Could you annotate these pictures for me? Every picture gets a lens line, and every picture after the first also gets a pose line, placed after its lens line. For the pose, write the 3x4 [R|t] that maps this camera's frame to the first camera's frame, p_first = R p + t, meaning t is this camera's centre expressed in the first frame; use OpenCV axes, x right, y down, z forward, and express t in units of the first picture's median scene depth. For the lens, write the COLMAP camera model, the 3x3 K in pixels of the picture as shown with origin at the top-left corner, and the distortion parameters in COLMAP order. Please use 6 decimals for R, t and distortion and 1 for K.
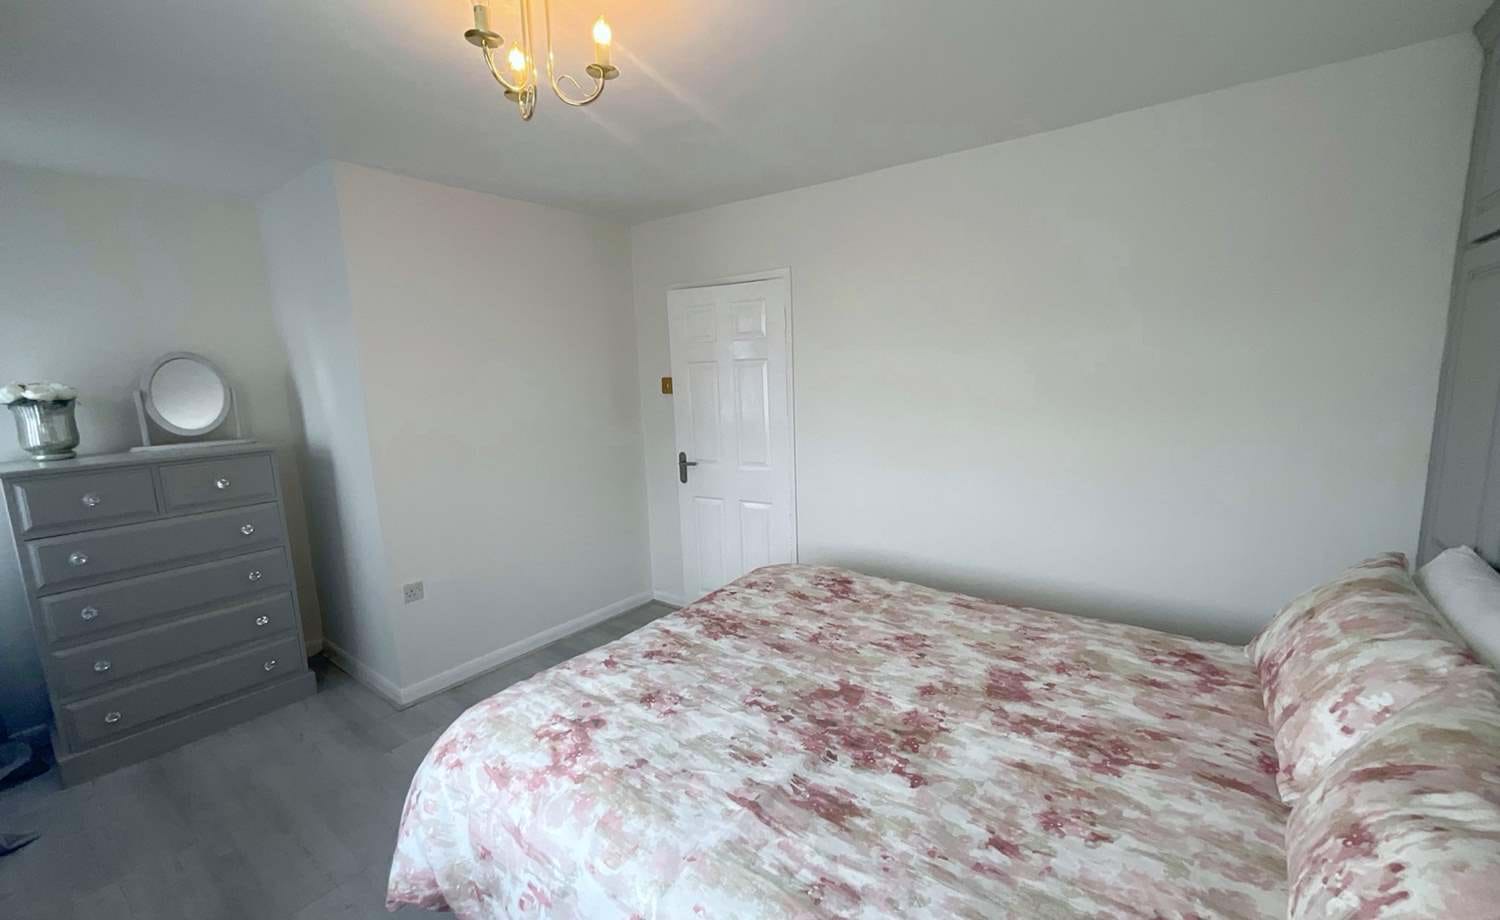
lens RADIAL K [[609.7, 0, 747.5], [0, 609.7, 460.4], [0, 0, 1]] dist [-0.000403, 0.001745]
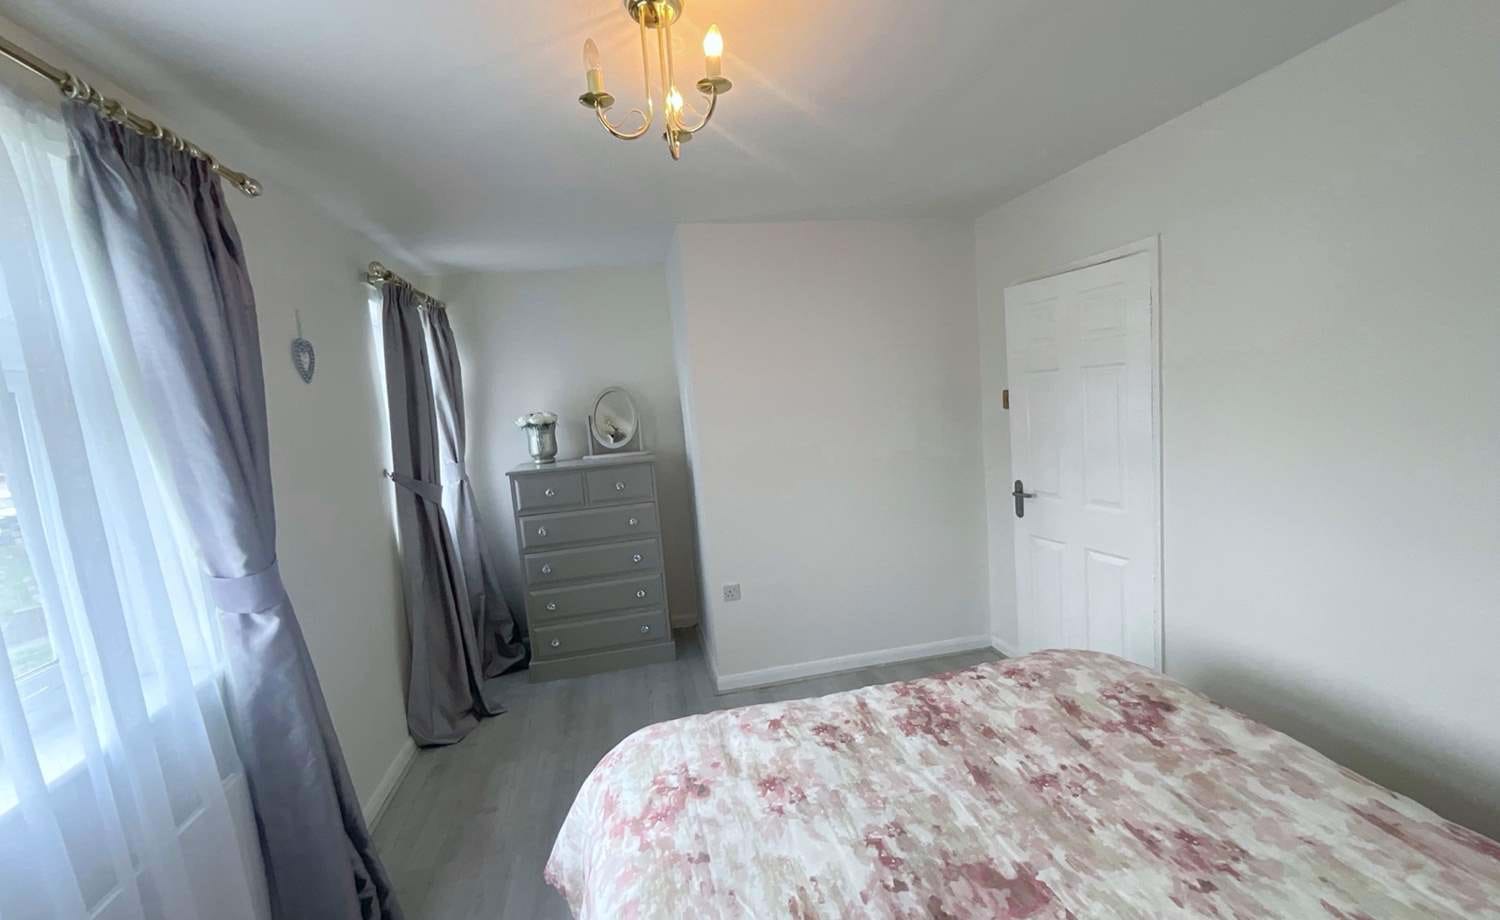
lens RADIAL K [[609.7, 0, 749.8], [0, 609.7, 461.0], [0, 0, 1]] dist [-0.000403, 0.001745]
pose [[0.756382, 0.043910, -0.652654, 0.288485], [-0.045311, 0.998865, 0.014690, -0.065148], [0.652558, 0.018461, 0.757514, 0.244230]]
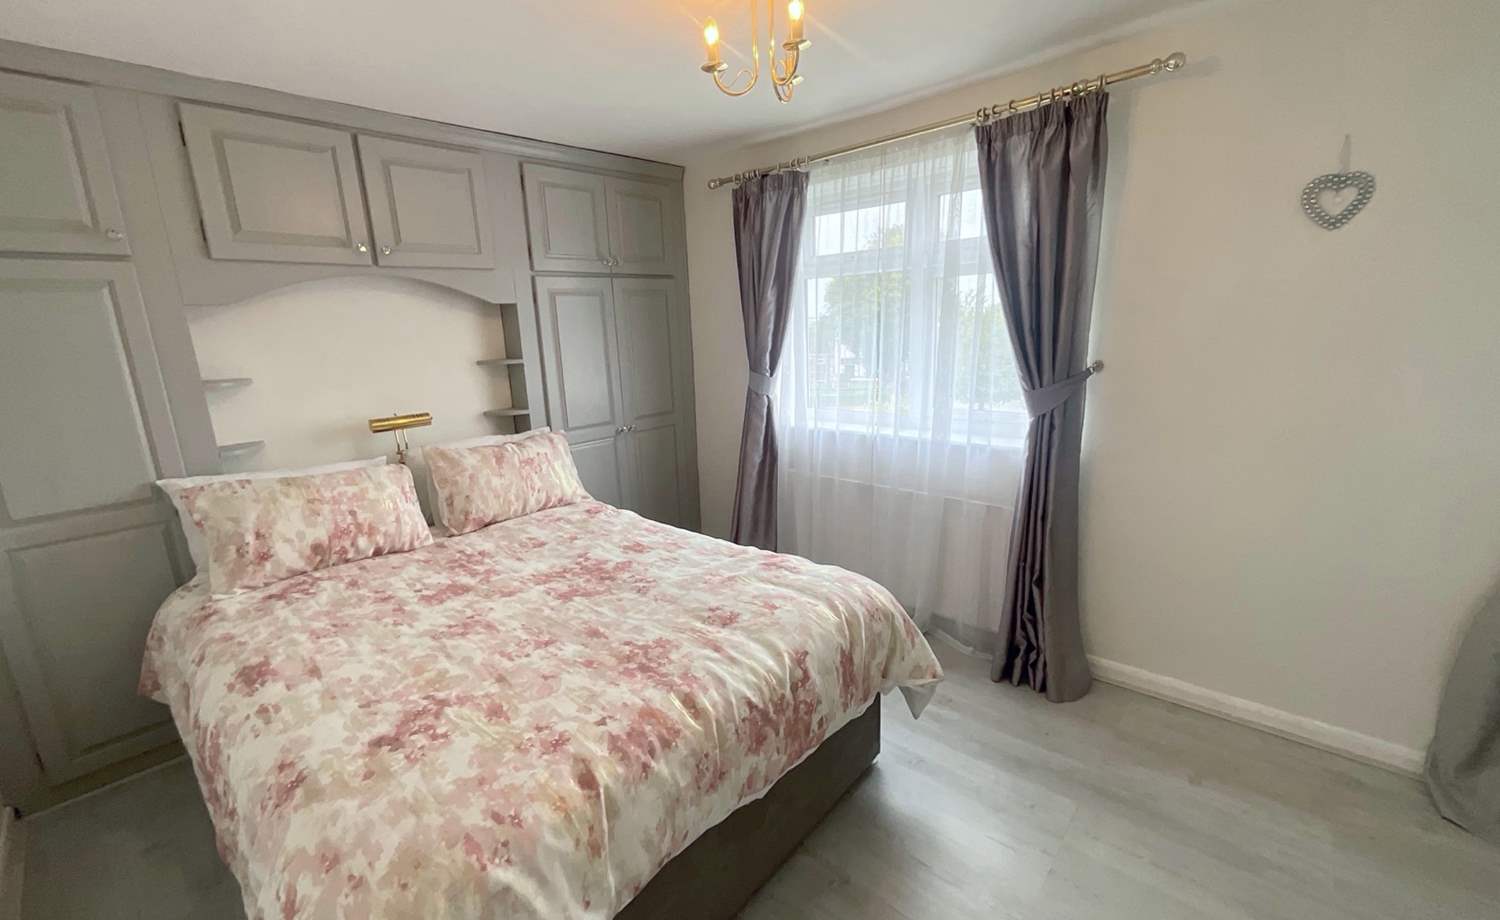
lens RADIAL K [[609.7, 0, 749.3], [0, 609.7, 458.8], [0, 0, 1]] dist [-0.000403, 0.001745]
pose [[-0.994565, 0.047079, 0.092862, -0.262508], [0.077628, 0.929686, 0.360082, -0.238482], [-0.069380, 0.365333, -0.928288, 1.650504]]
